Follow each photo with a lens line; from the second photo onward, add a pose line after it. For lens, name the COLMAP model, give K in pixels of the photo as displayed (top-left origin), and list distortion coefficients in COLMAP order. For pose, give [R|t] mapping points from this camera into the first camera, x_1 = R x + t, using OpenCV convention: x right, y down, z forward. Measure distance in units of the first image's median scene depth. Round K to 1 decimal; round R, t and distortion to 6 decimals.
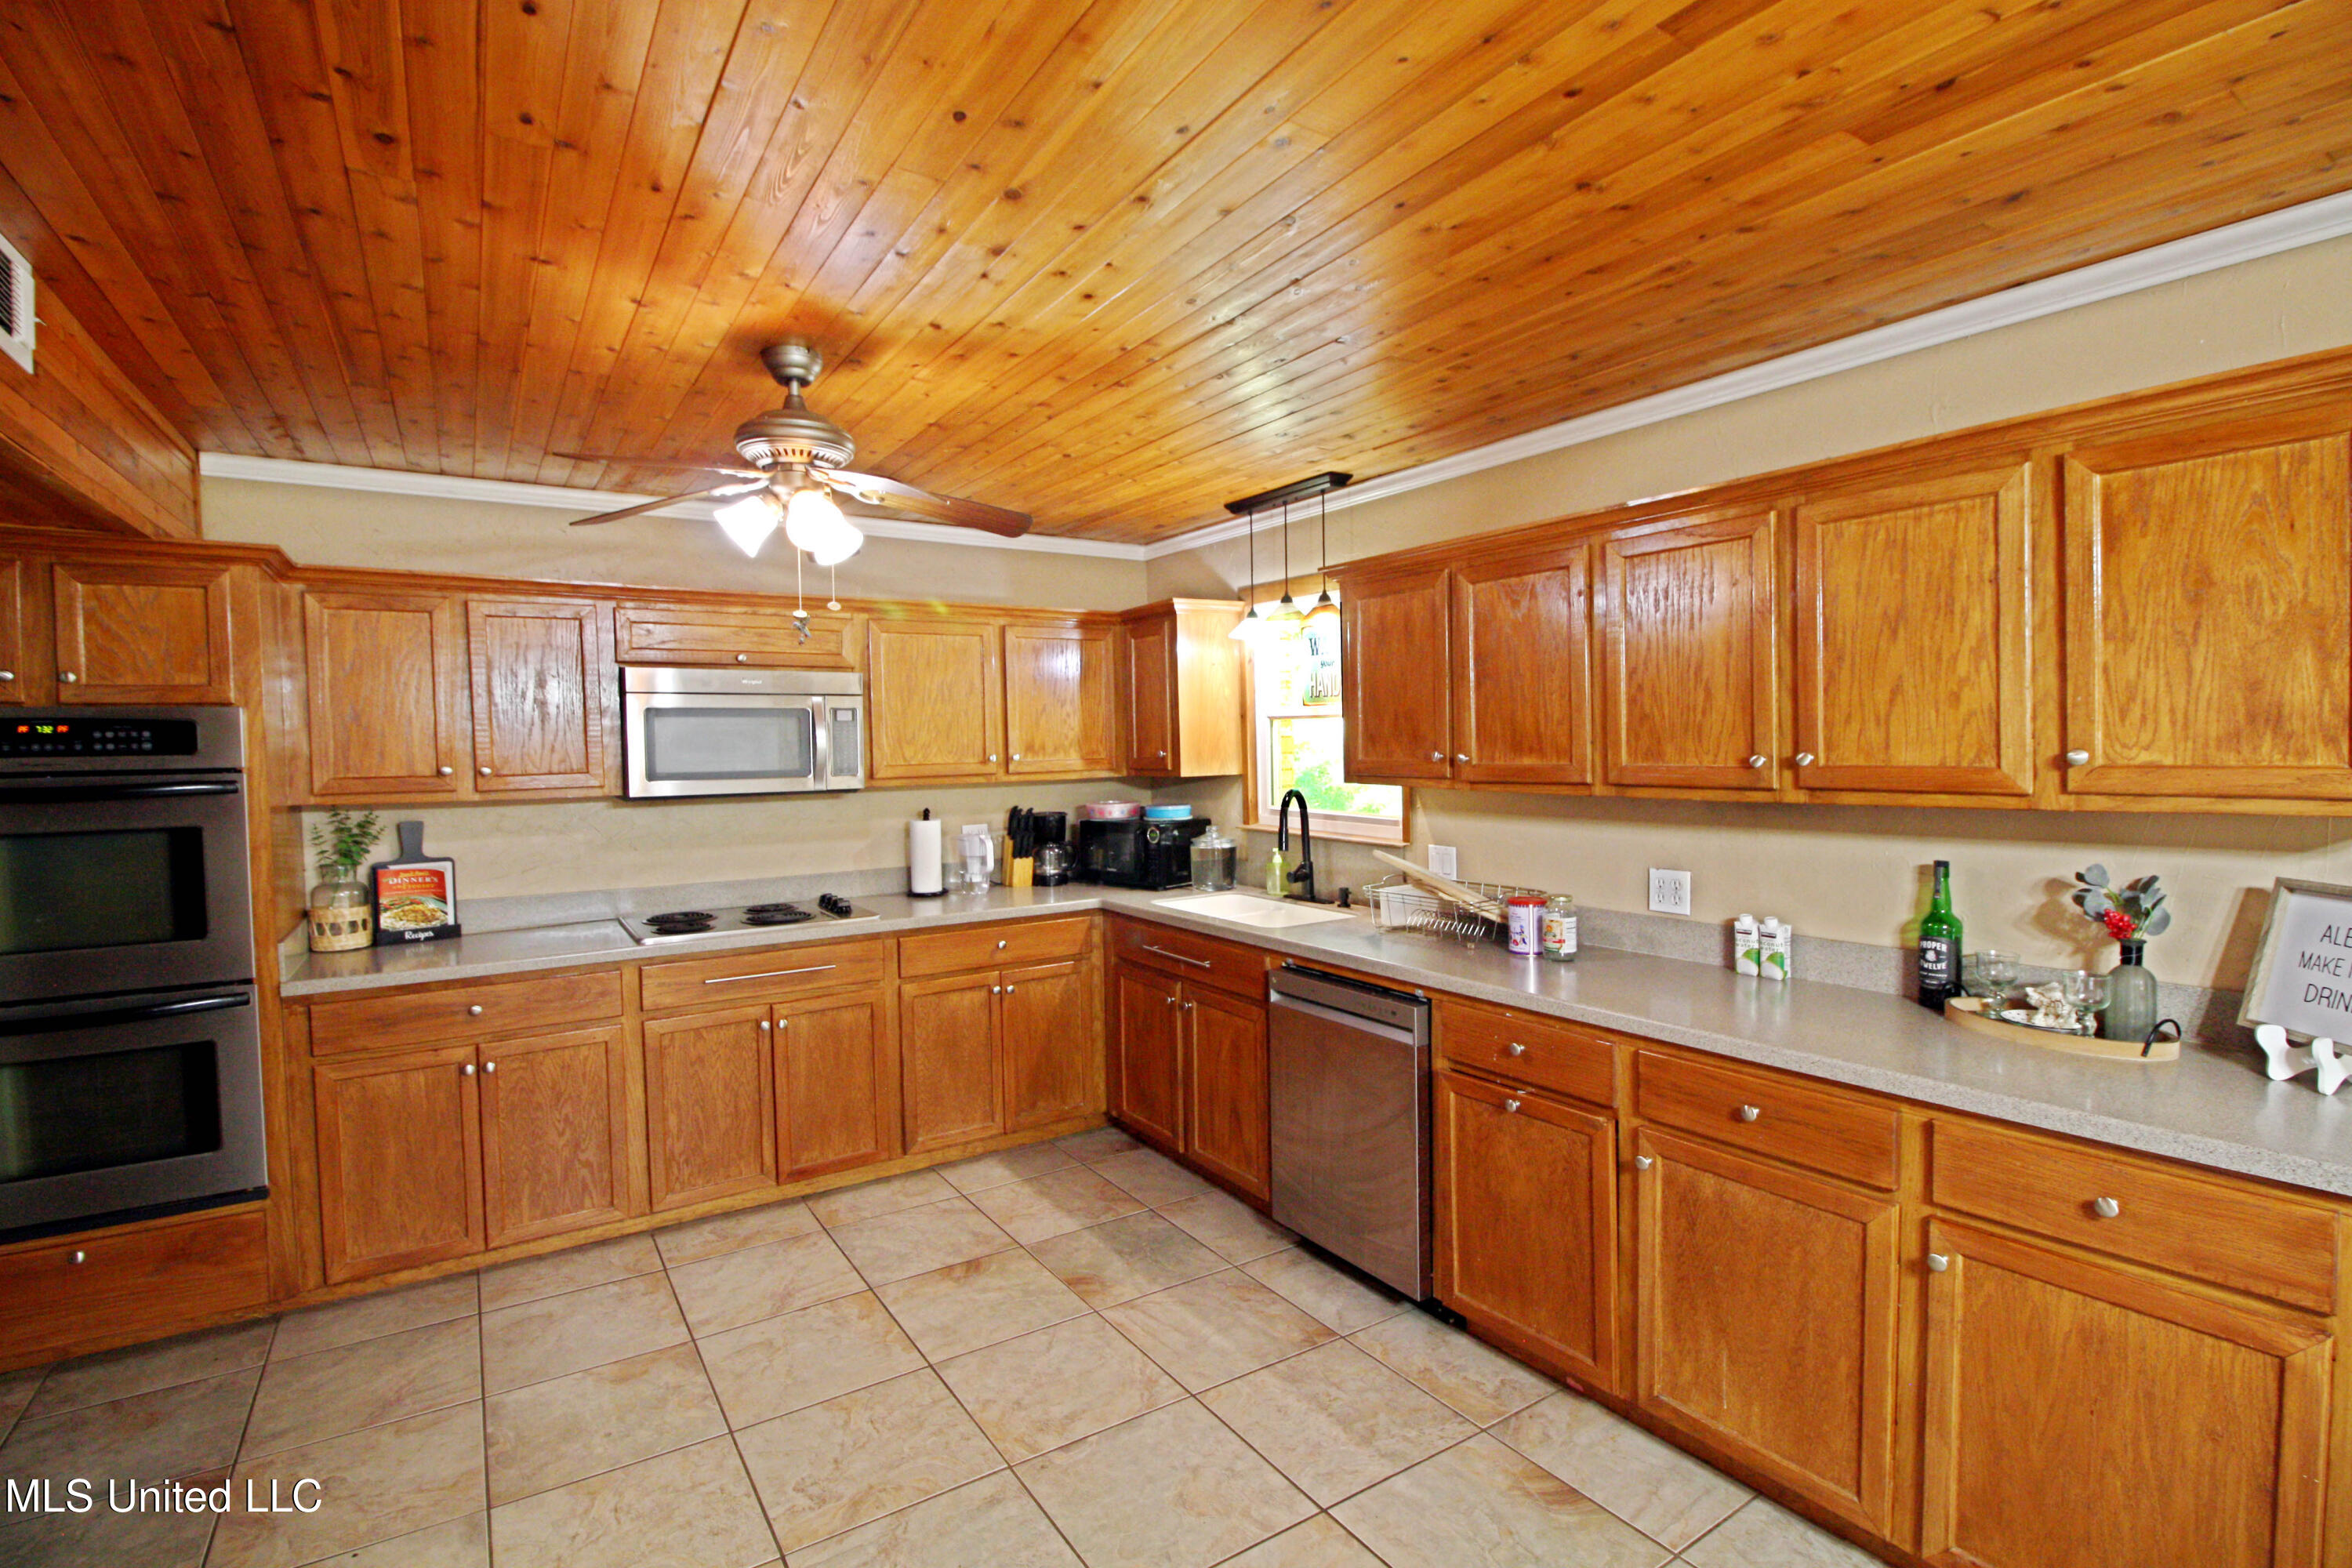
lens RADIAL K [[1087.6, 0, 1176.2], [0, 1087.6, 780.0], [0, 0, 1]] dist [-0.001626, -0.012262]
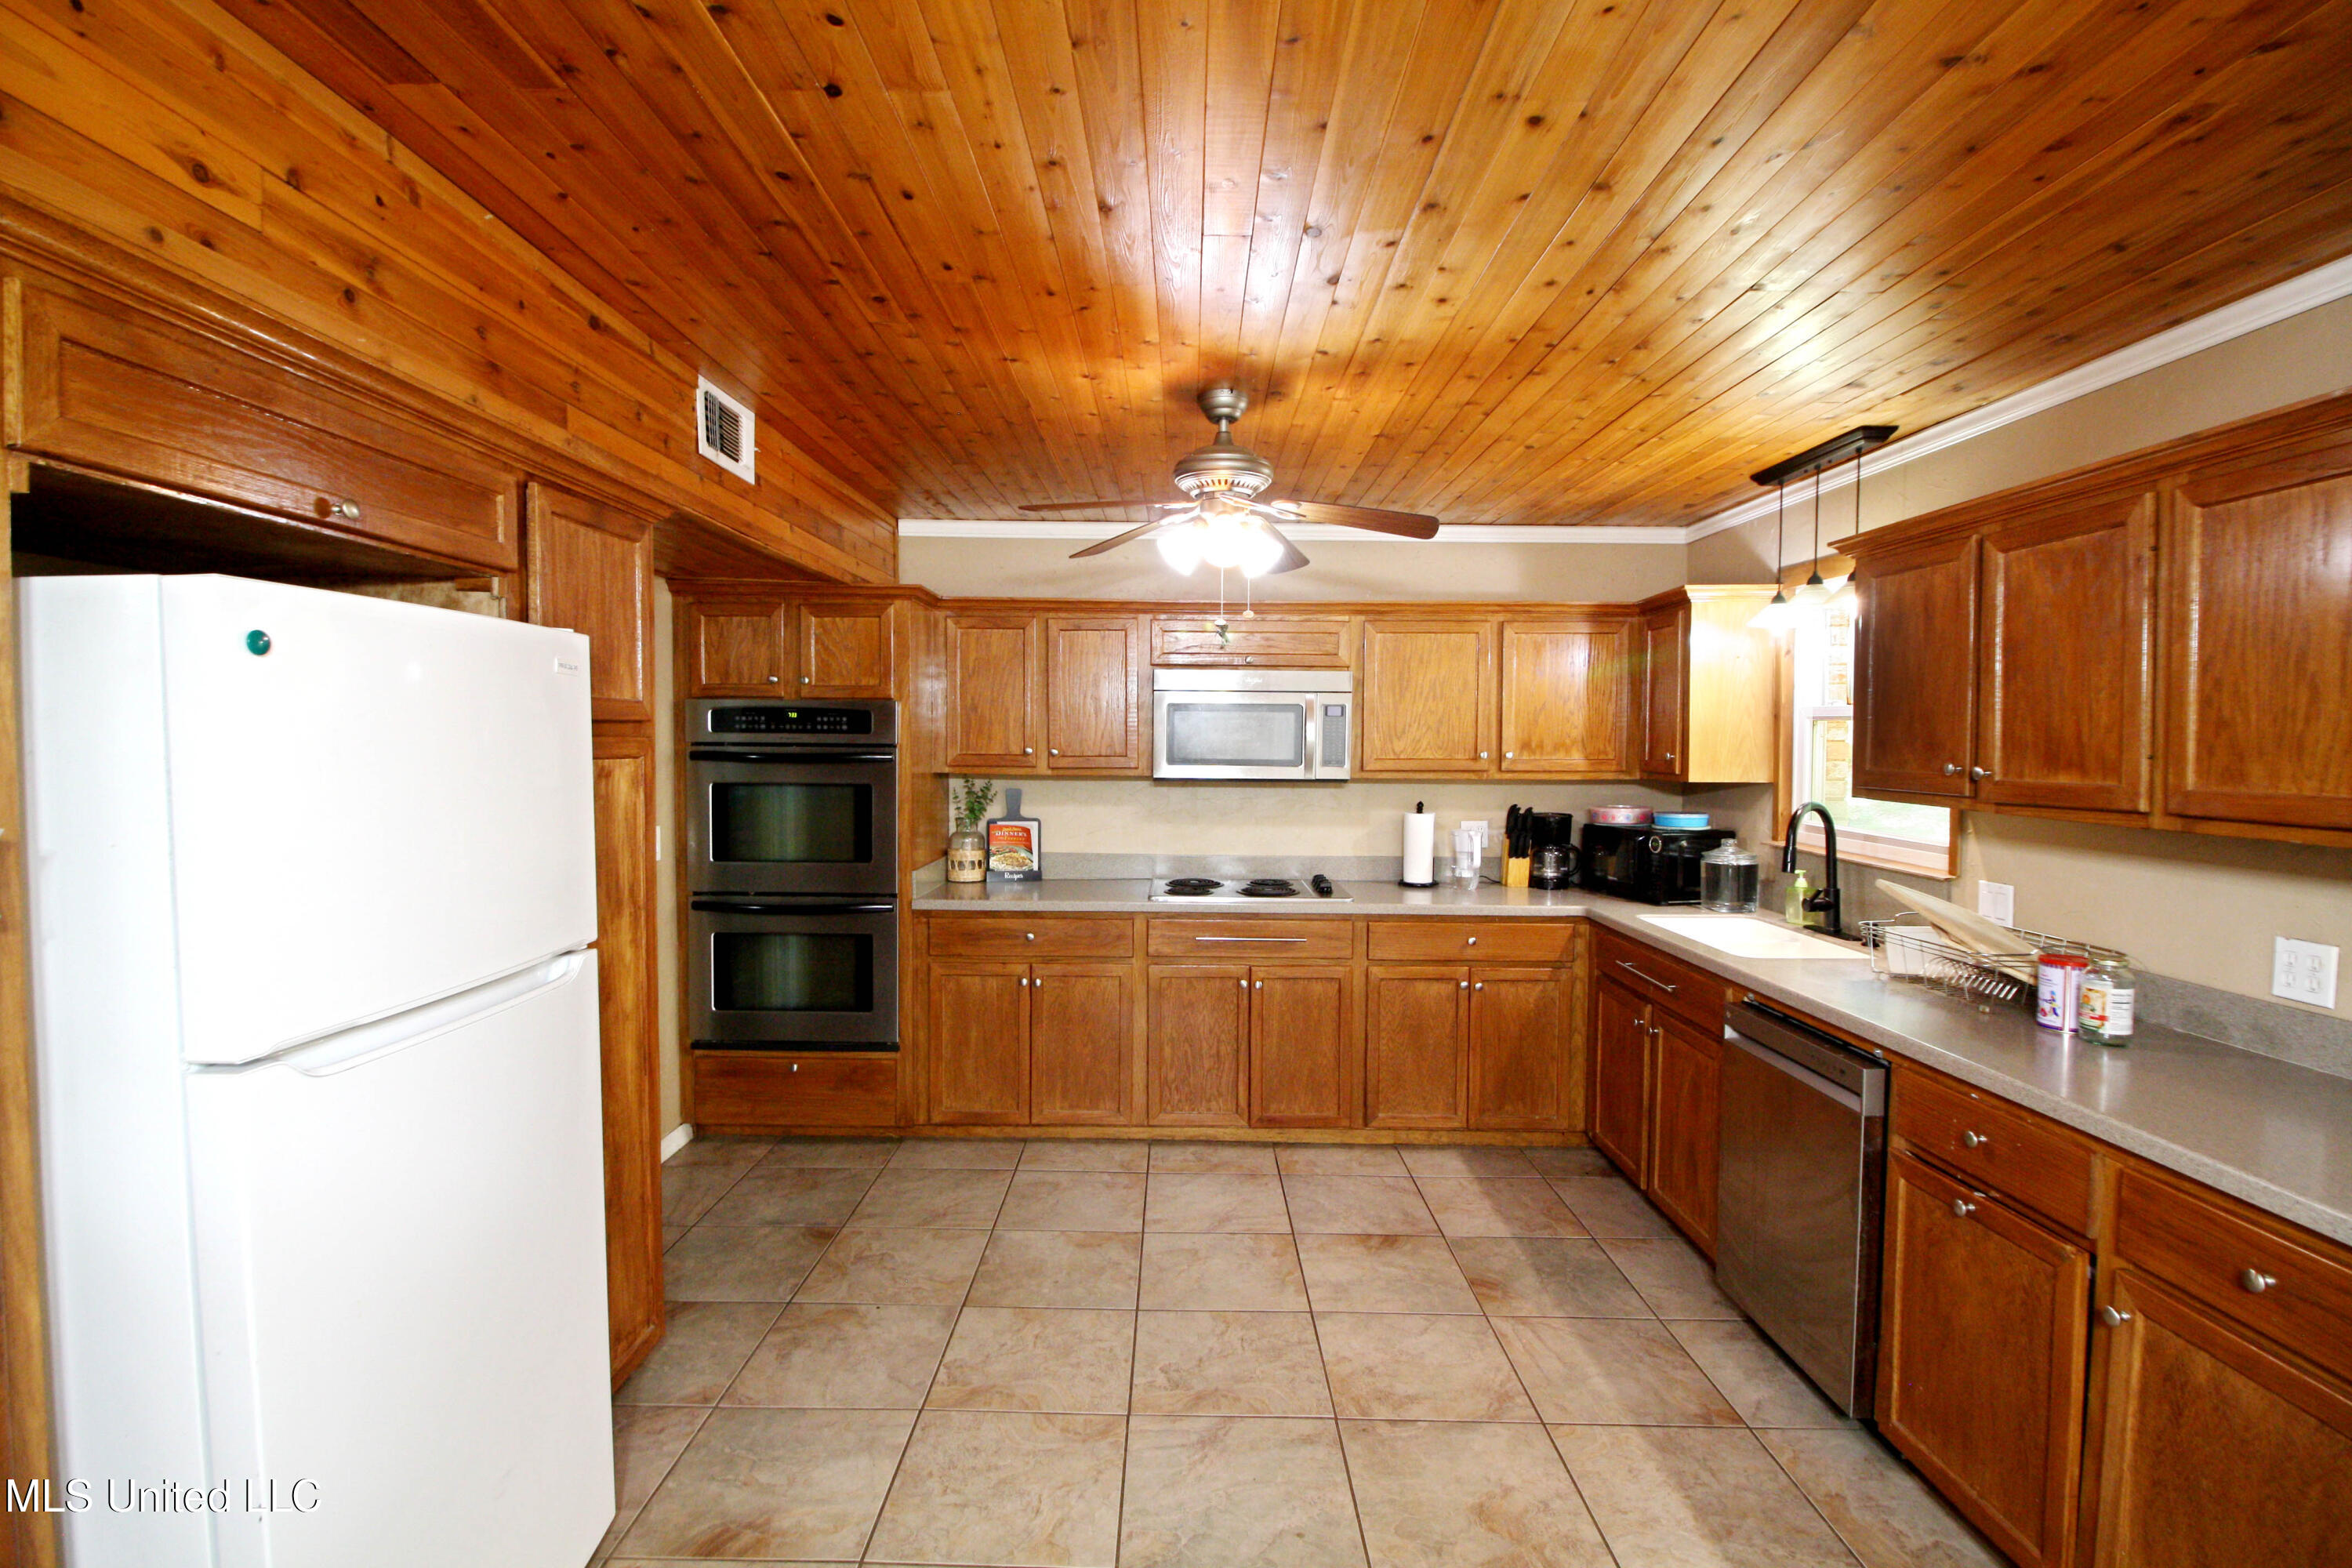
lens RADIAL K [[1087.6, 0, 1179.1], [0, 1087.6, 781.0], [0, 0, 1]] dist [-0.001626, -0.012262]
pose [[0.834466, 0.044271, -0.549278, 0.206169], [-0.041504, 0.998986, 0.017464, -0.003125], [0.549494, 0.008225, 0.835457, 0.015003]]
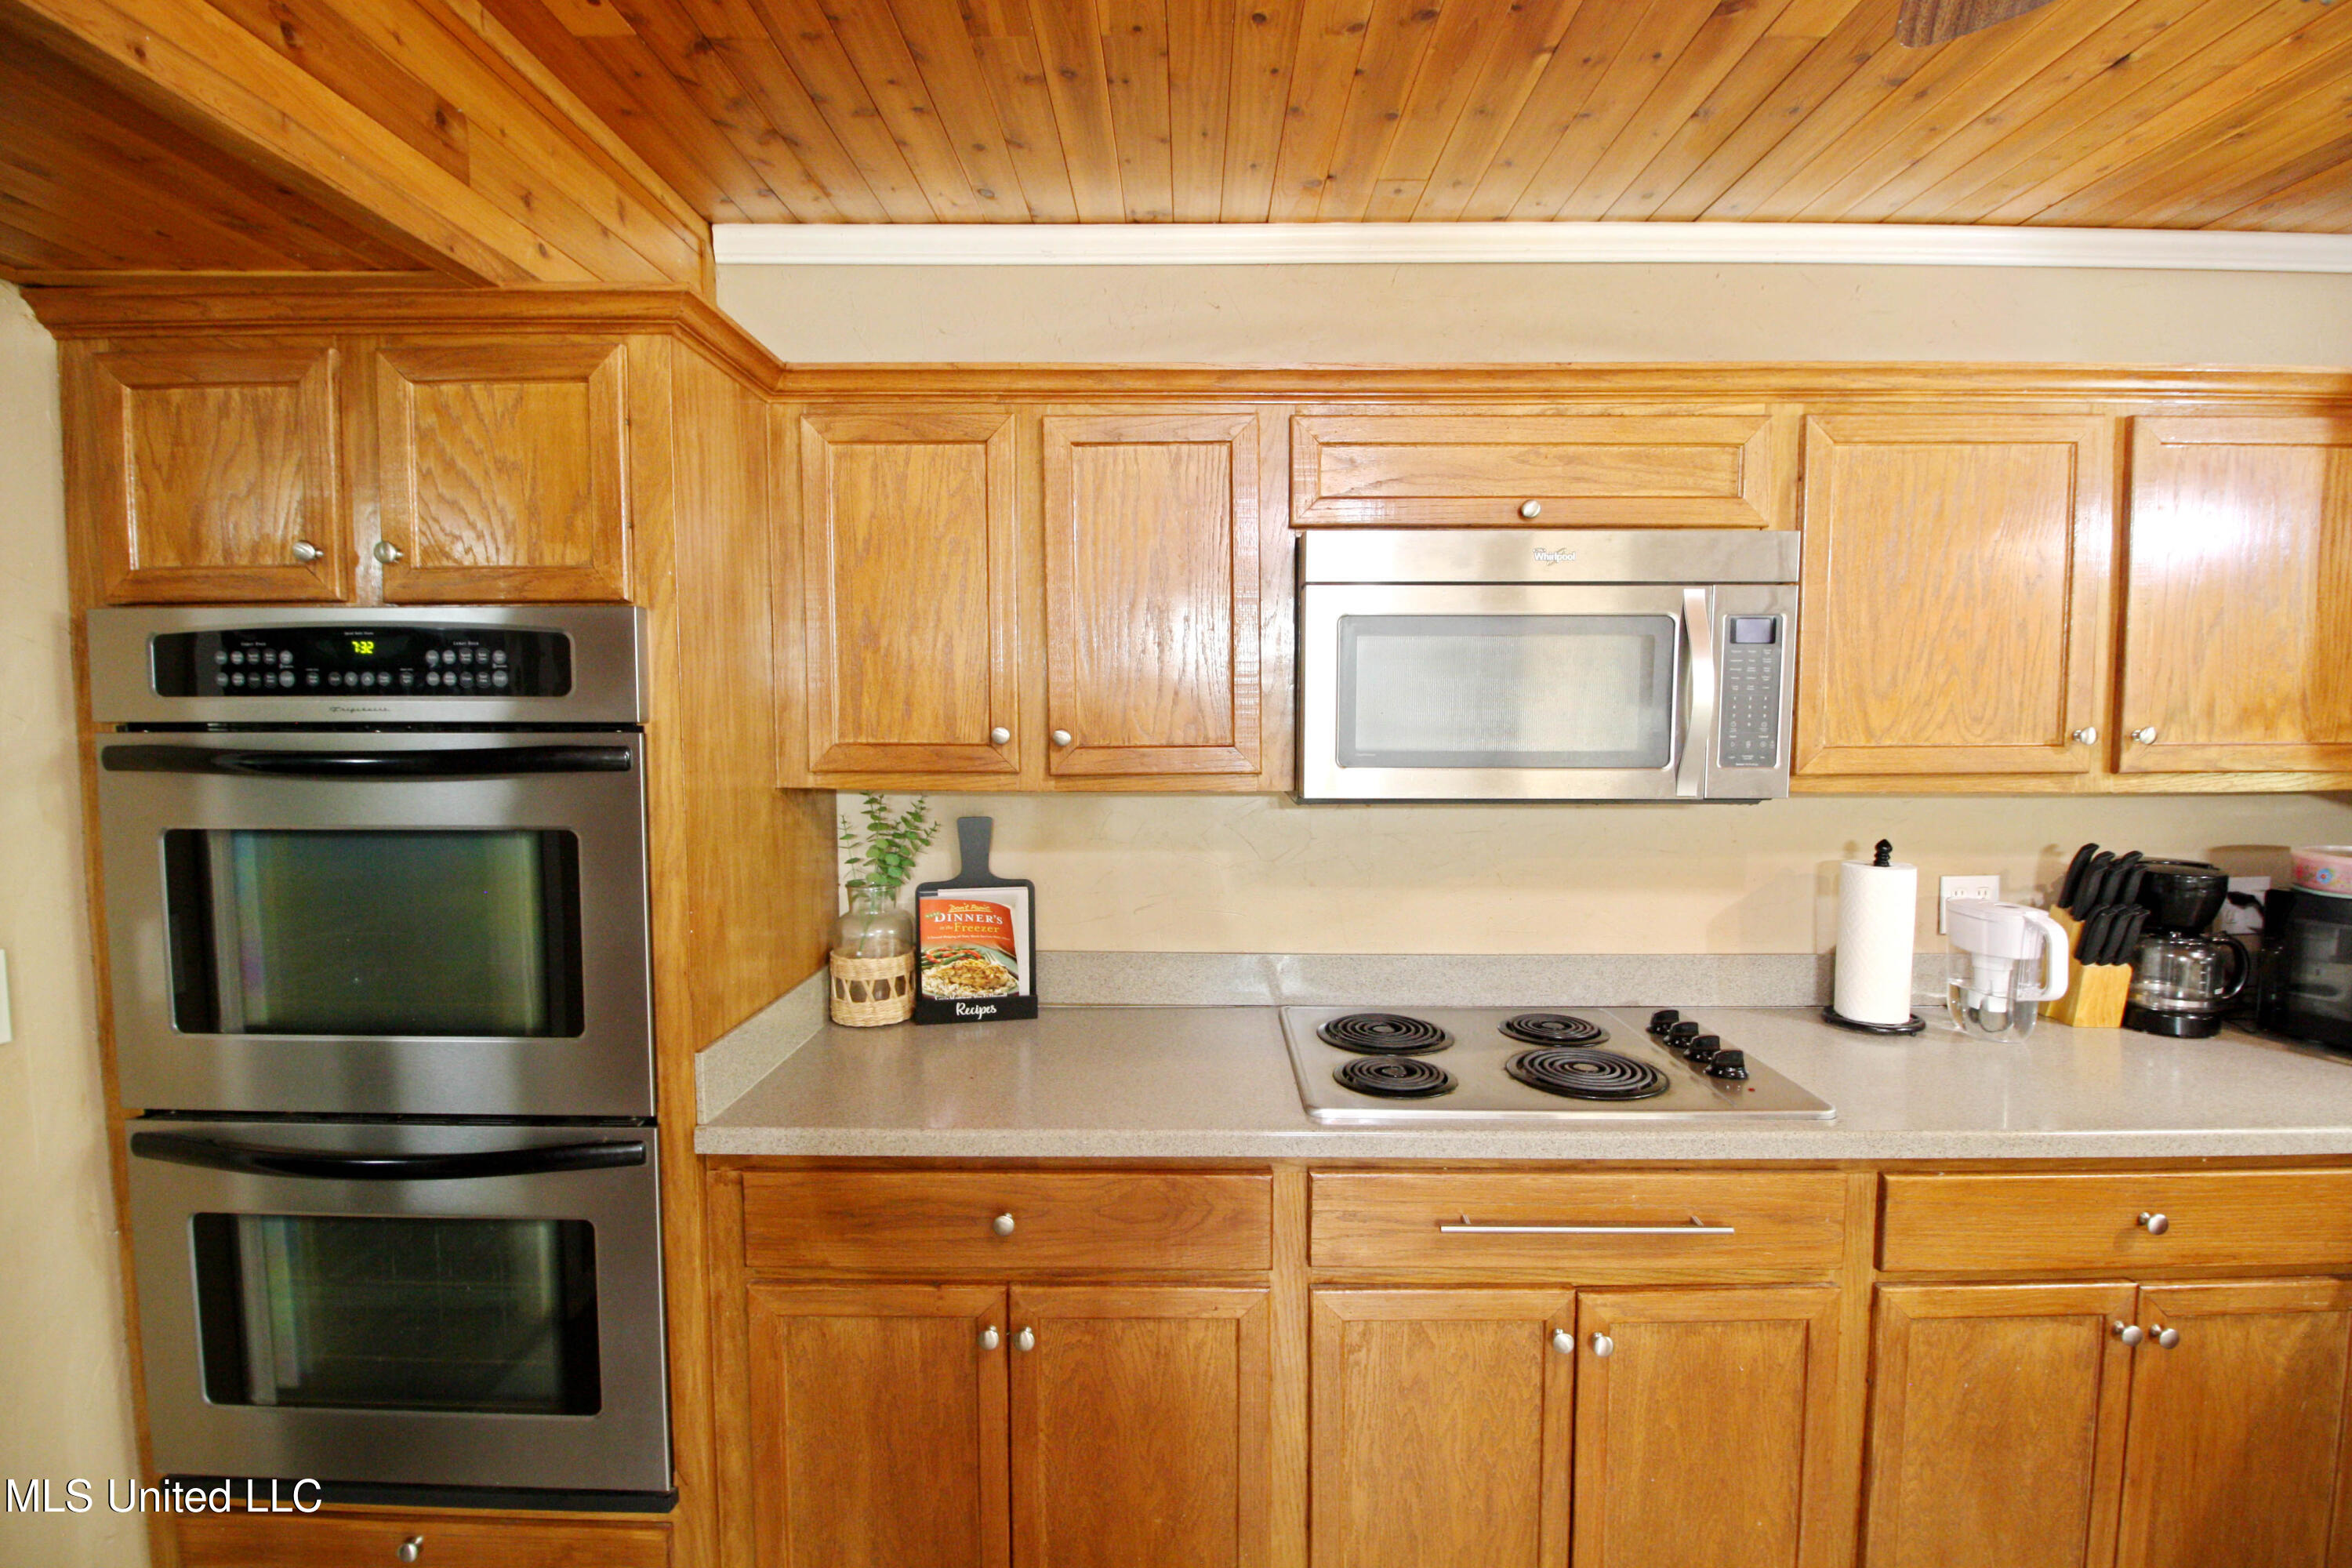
lens RADIAL K [[1087.6, 0, 1186.7], [0, 1087.6, 781.5], [0, 0, 1]] dist [-0.001626, -0.012262]
pose [[0.833089, 0.051378, -0.550748, -0.317653], [-0.032688, 0.998510, 0.043703, -0.013262], [0.552172, -0.018406, 0.833527, 0.643181]]
